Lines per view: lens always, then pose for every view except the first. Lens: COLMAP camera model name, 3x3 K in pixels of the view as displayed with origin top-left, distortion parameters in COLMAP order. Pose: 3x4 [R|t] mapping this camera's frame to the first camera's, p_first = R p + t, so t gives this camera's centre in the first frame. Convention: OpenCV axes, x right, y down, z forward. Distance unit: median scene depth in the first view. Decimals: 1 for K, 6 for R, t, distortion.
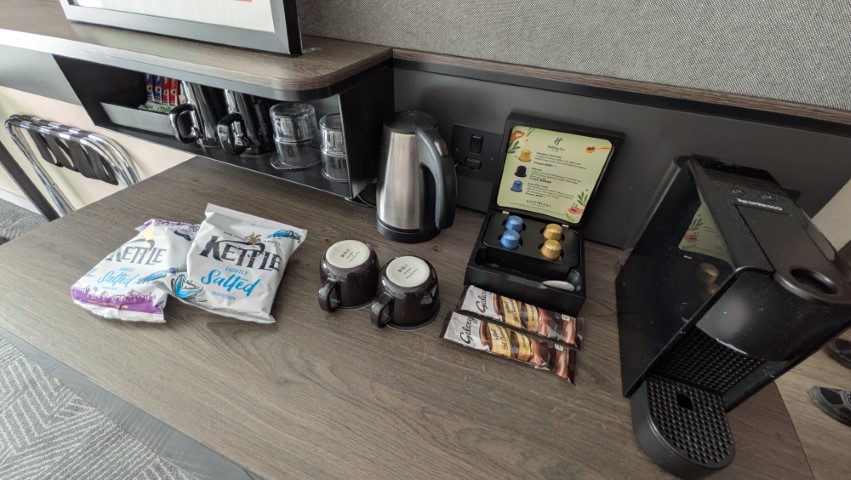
lens RADIAL K [[330.1, 0, 425.5], [0, 330.1, 240.0], [0, 0, 1]] dist [0.000210, -0.005812]
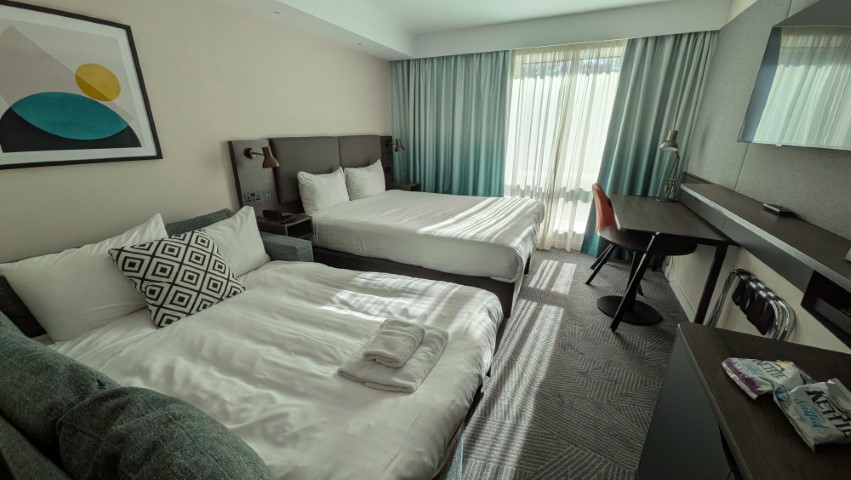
lens RADIAL K [[330.1, 0, 425.5], [0, 330.1, 240.0], [0, 0, 1]] dist [0.000210, -0.005812]
pose [[-0.059283, 0.265100, -0.962397, 0.799497], [-0.654106, 0.717963, 0.238061, 0.346192], [0.754076, 0.643623, 0.130840, -1.140666]]
